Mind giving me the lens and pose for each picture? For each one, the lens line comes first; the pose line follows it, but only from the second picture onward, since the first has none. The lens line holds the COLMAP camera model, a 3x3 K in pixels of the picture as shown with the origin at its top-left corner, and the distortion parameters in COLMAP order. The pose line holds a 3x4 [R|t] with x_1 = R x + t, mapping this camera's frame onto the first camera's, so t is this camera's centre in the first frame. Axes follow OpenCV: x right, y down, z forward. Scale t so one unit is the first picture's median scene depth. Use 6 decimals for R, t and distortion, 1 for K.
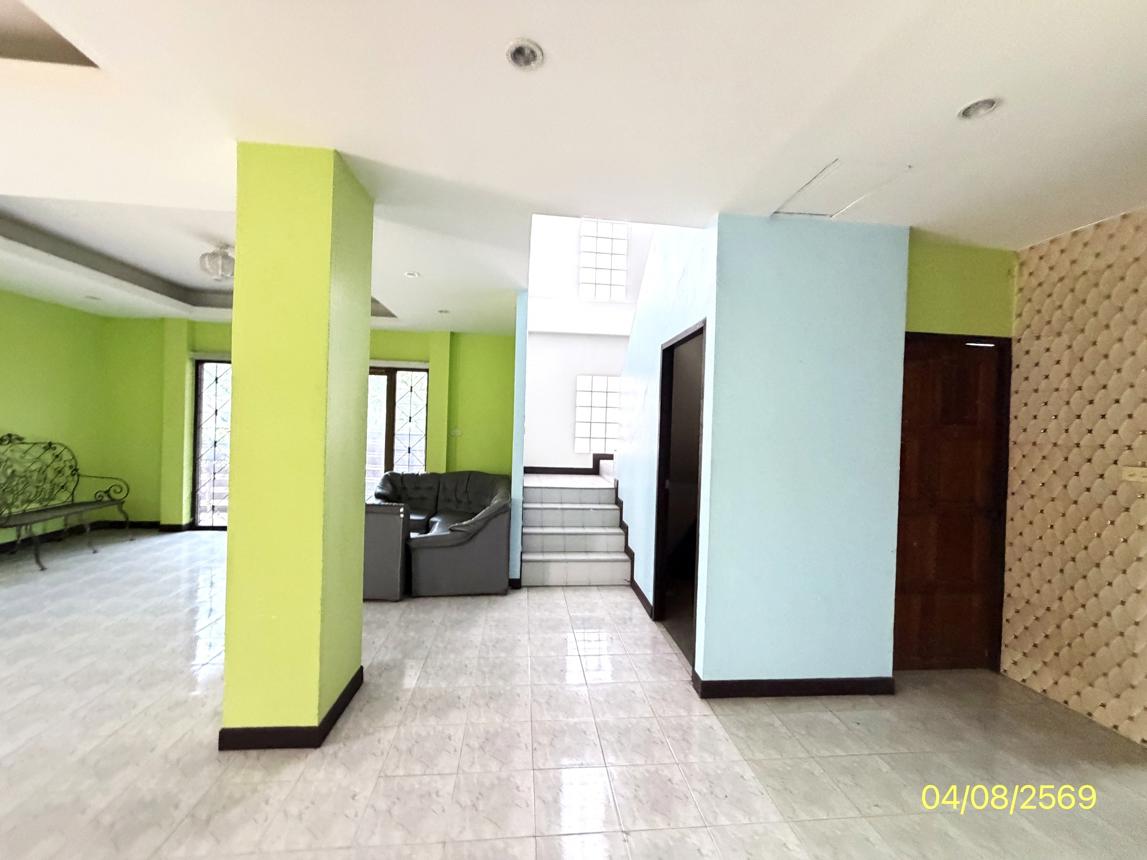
lens RADIAL K [[459.1, 0, 573.5], [0, 459.1, 430.0], [0, 0, 1]] dist [-0.000563, -0.000061]
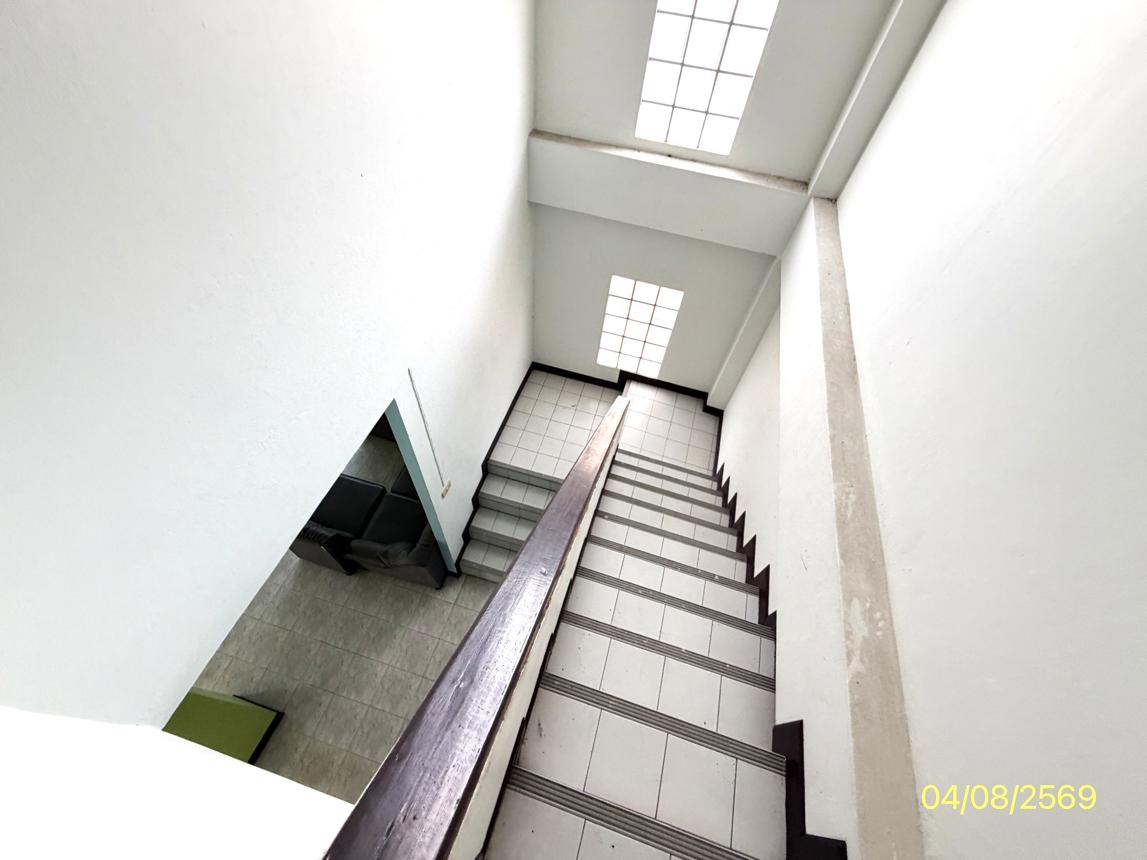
lens RADIAL K [[459.1, 0, 573.5], [0, 459.1, 430.0], [0, 0, 1]] dist [-0.000563, -0.000061]
pose [[0.924086, 0.328429, -0.195447, 0.283479], [-0.049051, 0.609084, 0.791587, -0.903572], [0.379024, -0.721908, 0.578956, 0.877533]]
